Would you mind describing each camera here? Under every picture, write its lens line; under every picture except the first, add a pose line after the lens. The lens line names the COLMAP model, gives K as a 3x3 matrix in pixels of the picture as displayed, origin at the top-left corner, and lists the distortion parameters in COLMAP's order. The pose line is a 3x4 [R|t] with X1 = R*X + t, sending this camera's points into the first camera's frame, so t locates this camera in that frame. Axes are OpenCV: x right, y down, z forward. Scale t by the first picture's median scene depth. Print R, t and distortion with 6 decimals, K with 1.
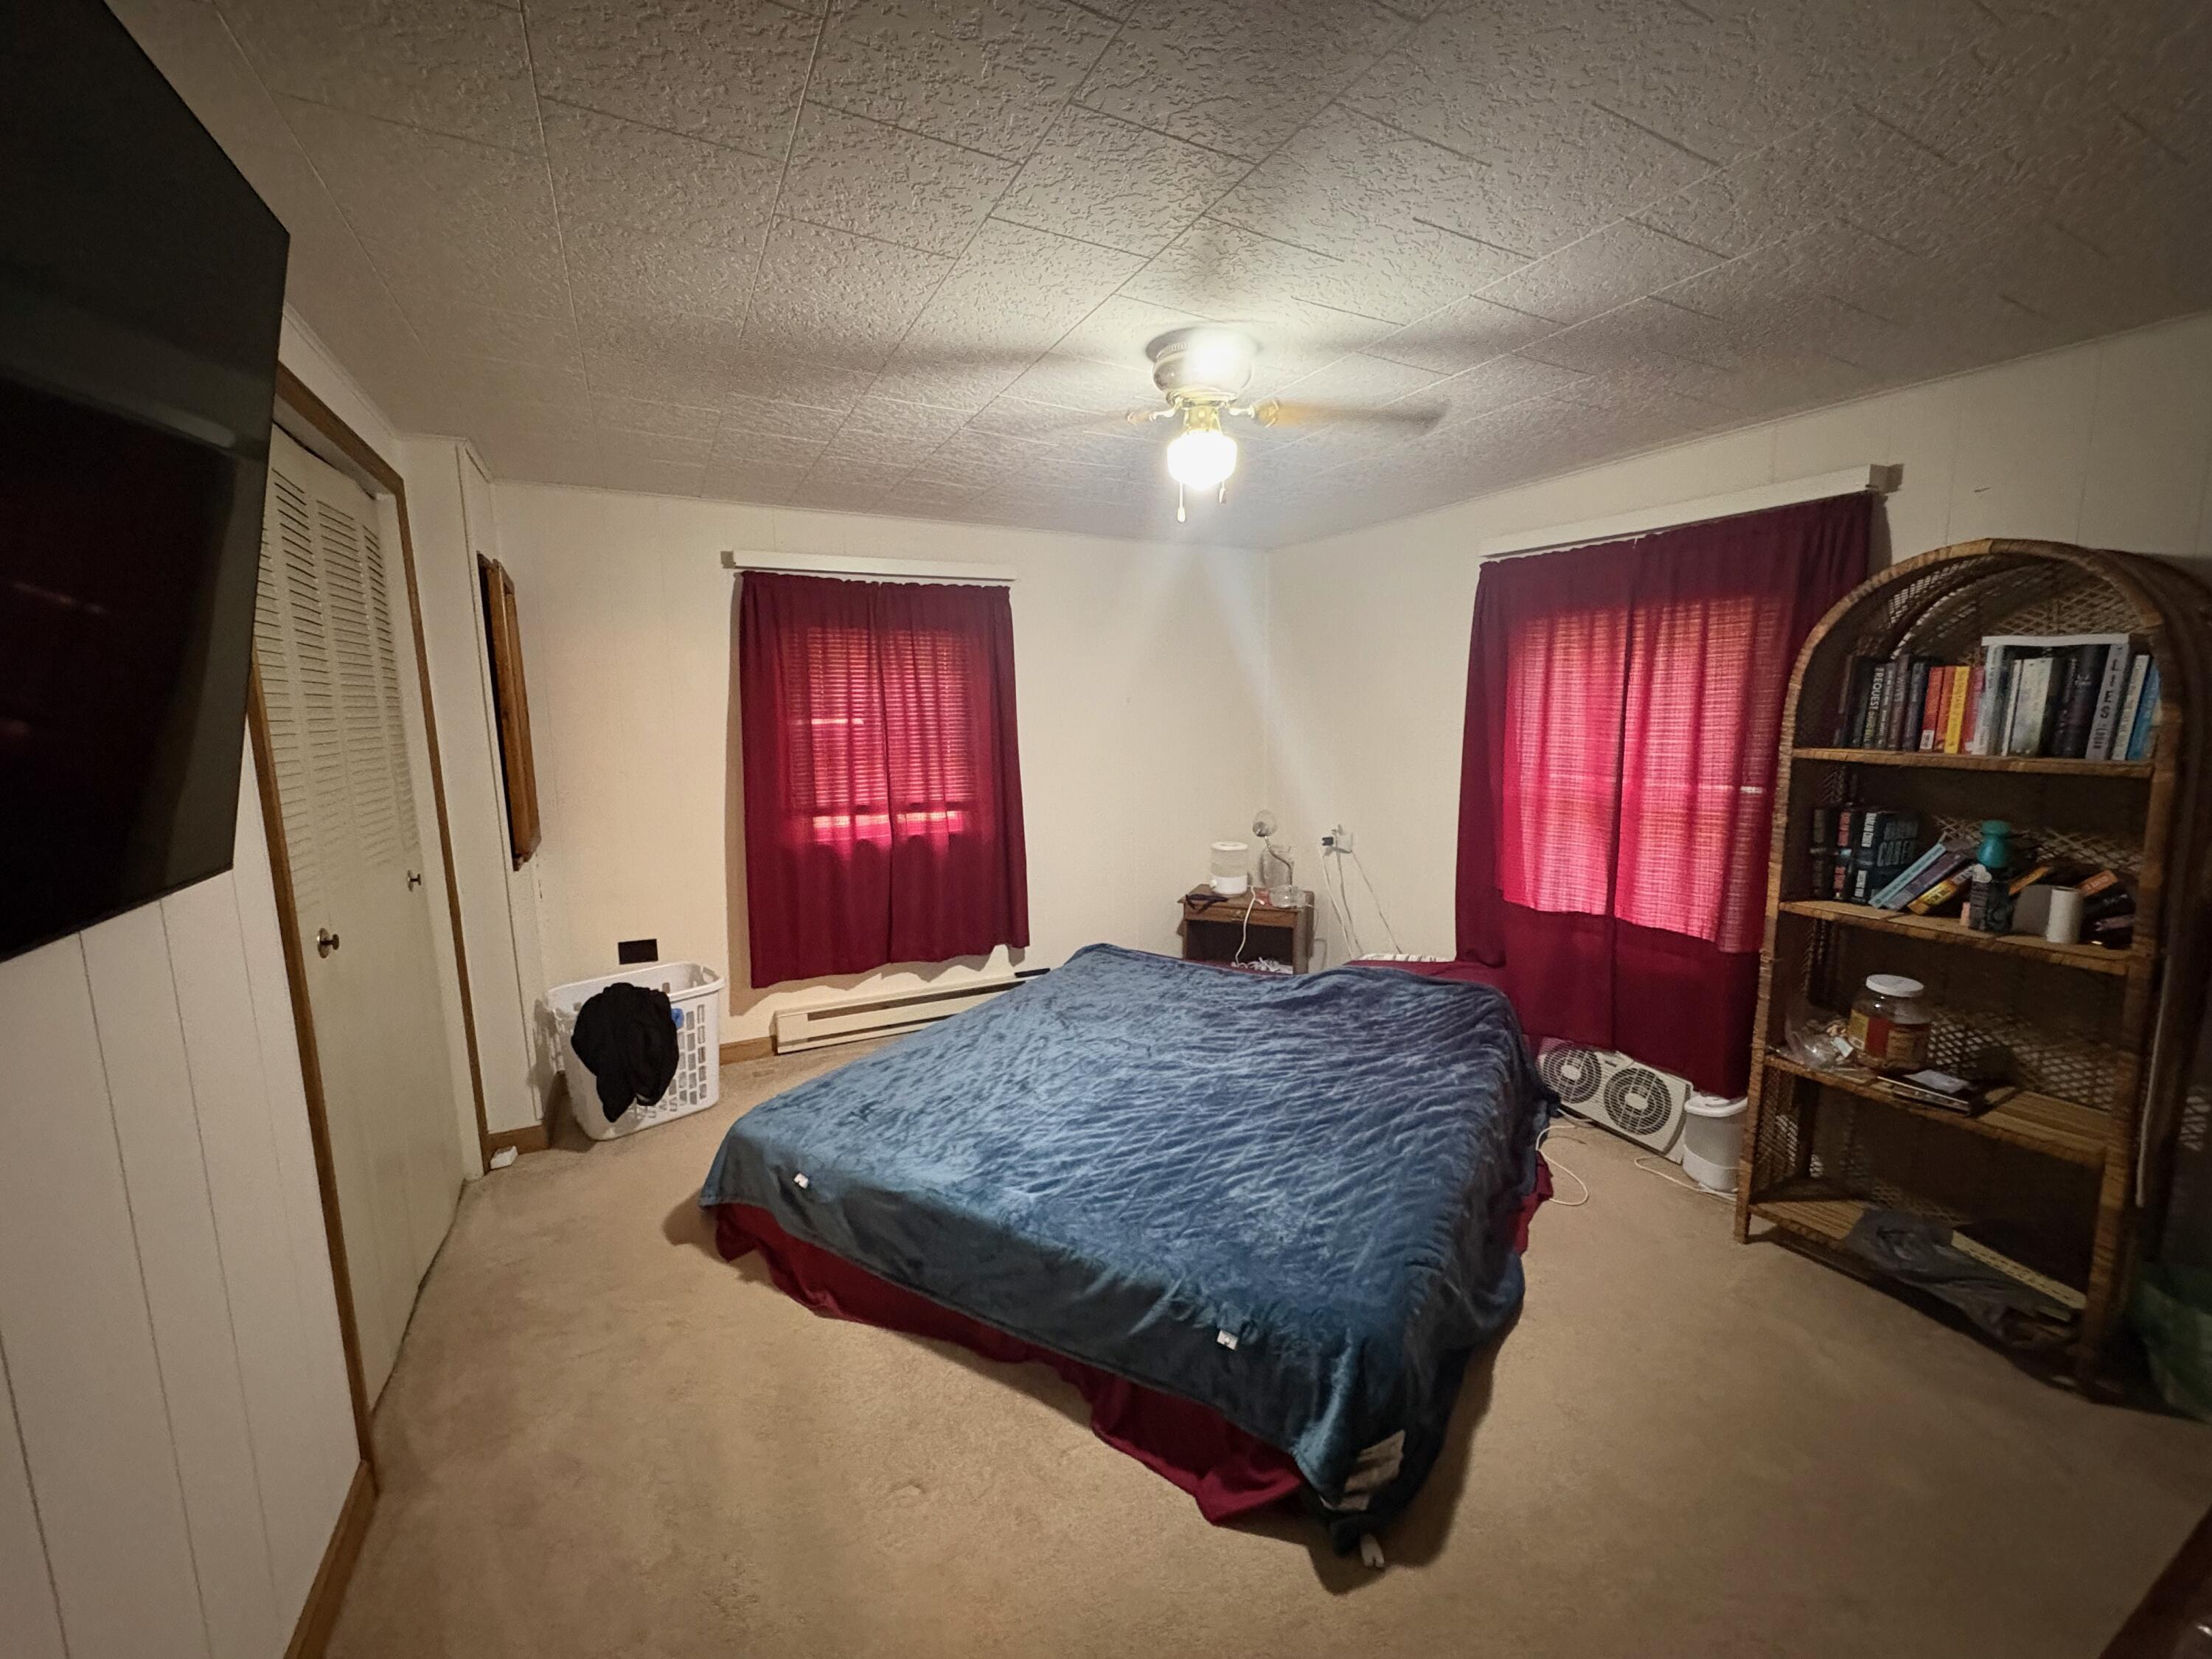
lens RADIAL K [[882.1, 0, 1107.9], [0, 882.1, 833.6], [0, 0, 1]] dist [0.001881, -0.000199]
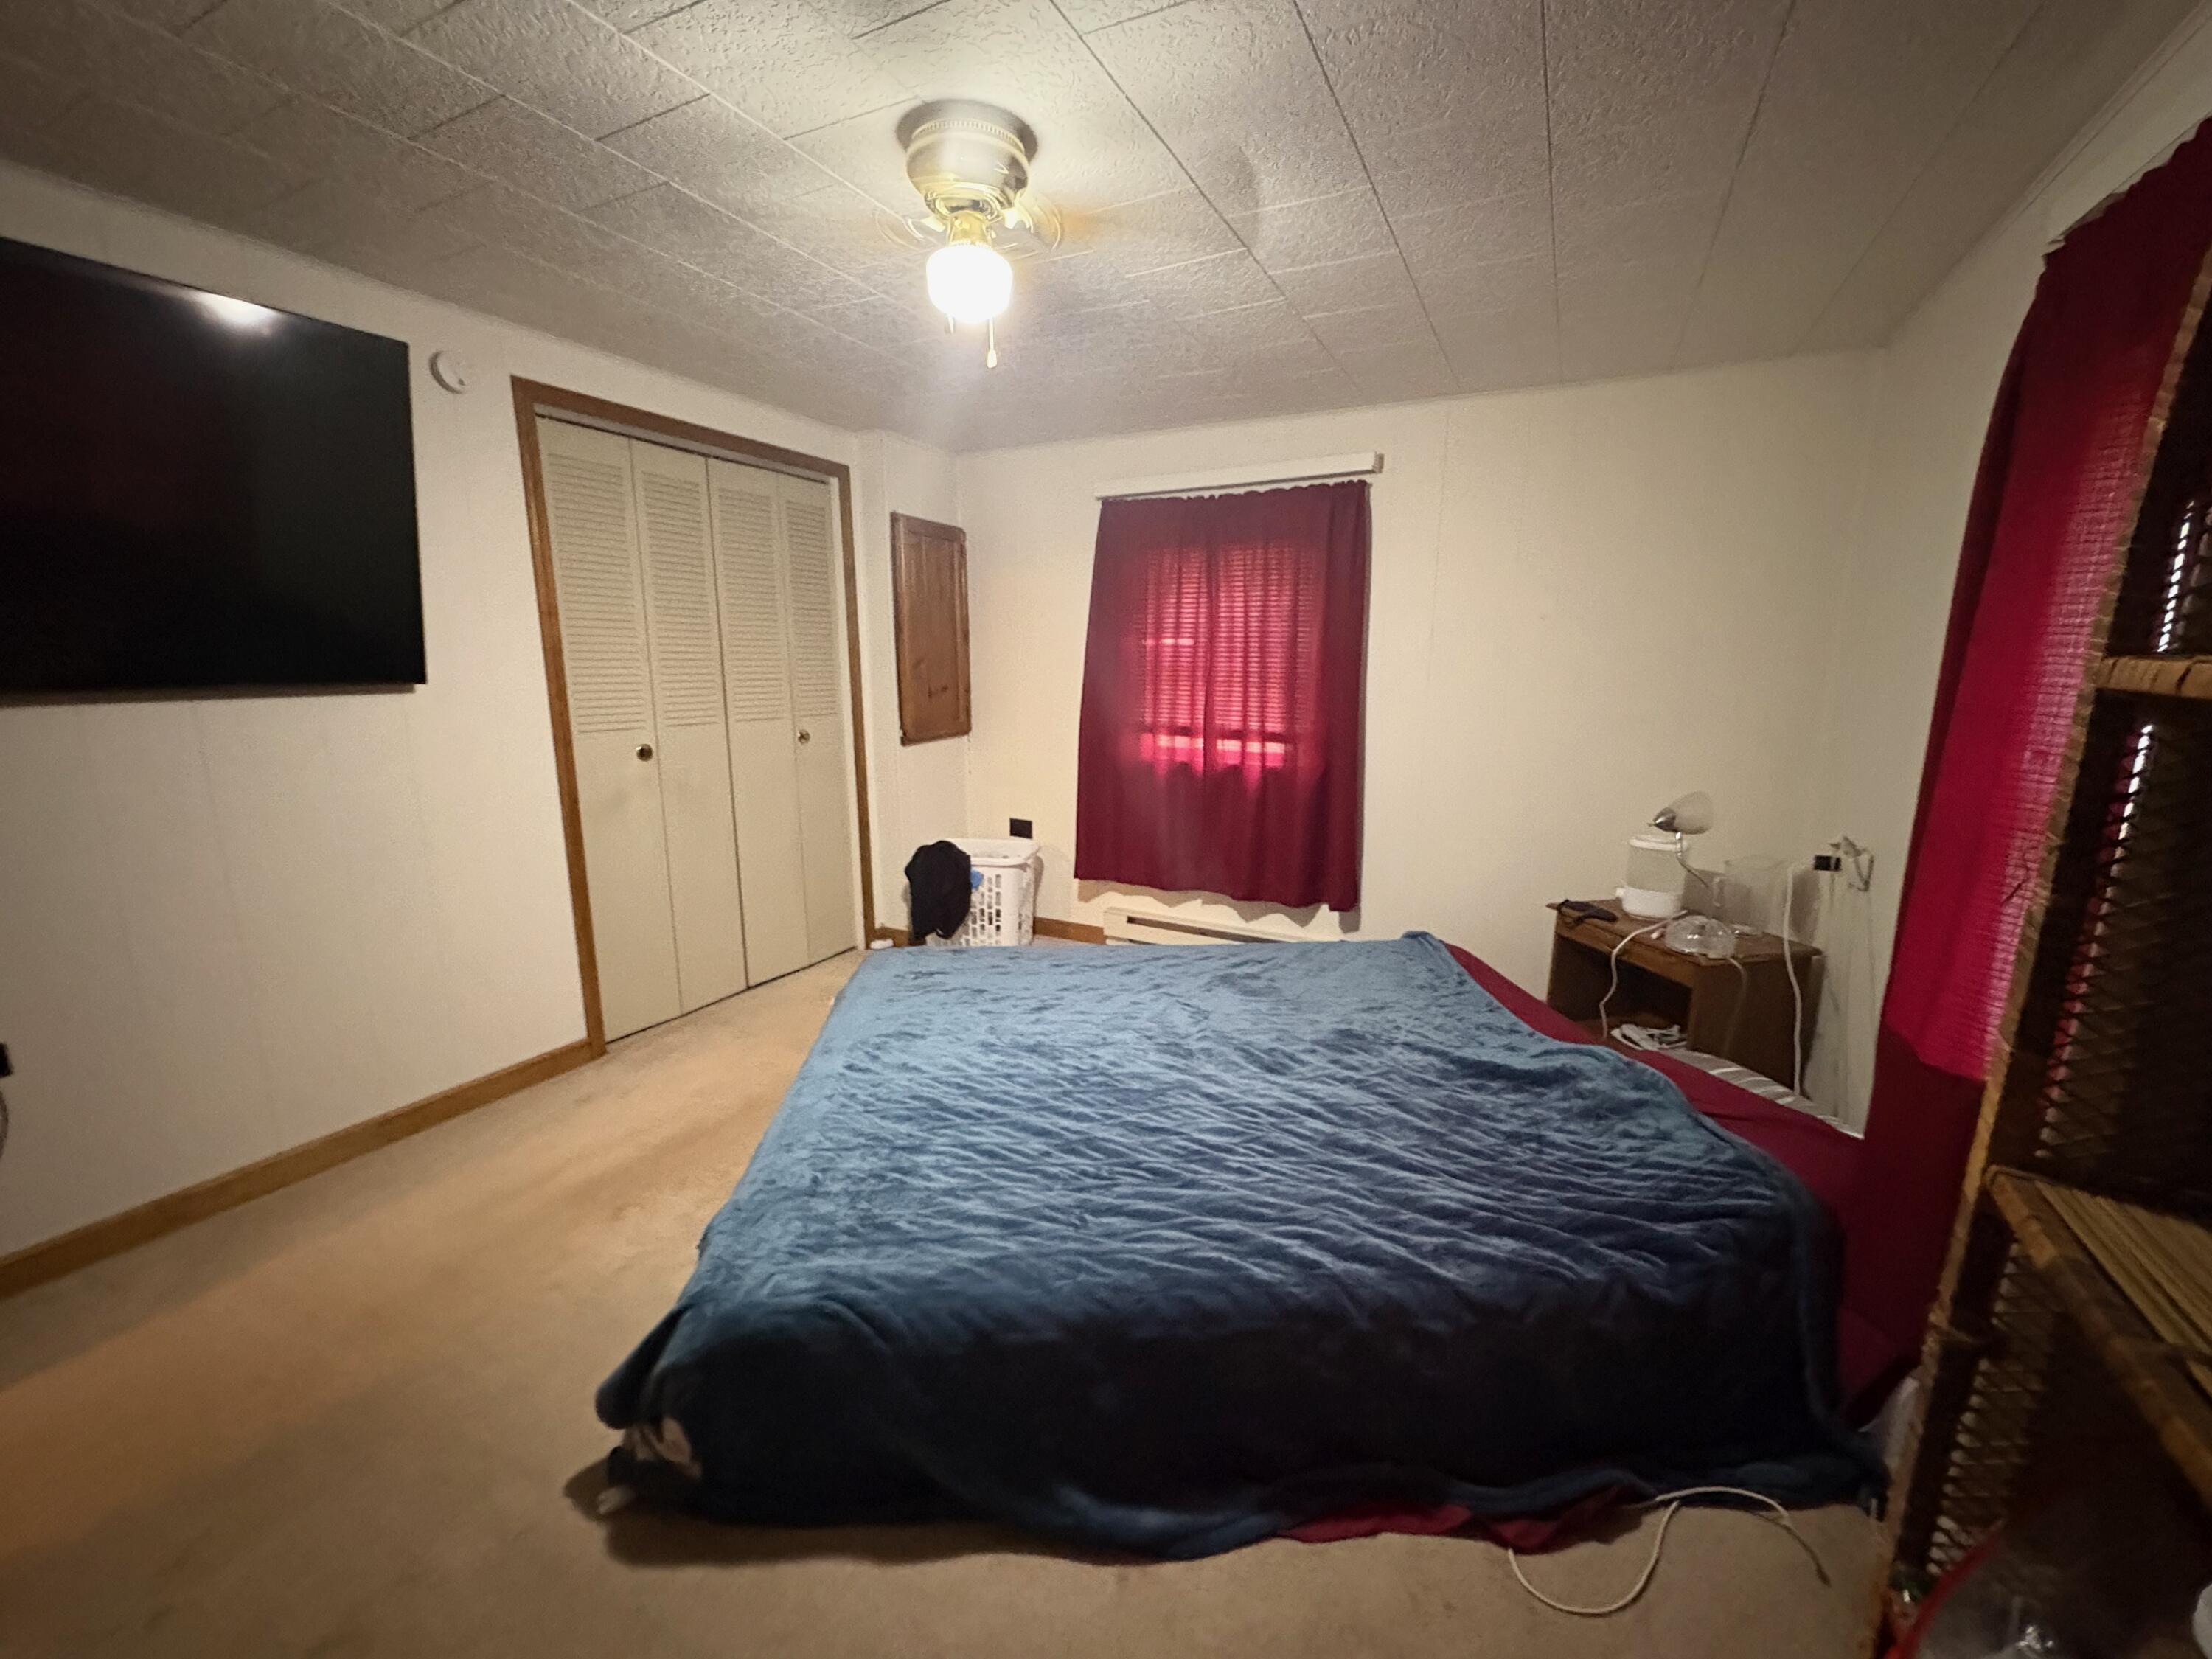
lens RADIAL K [[882.1, 0, 1108.0], [0, 882.1, 834.3], [0, 0, 1]] dist [0.001881, -0.000199]
pose [[0.578968, 0.172224, -0.796953, 0.505387], [-0.129941, 0.984434, 0.118340, -0.020020], [0.804929, 0.035042, 0.592335, 0.350939]]
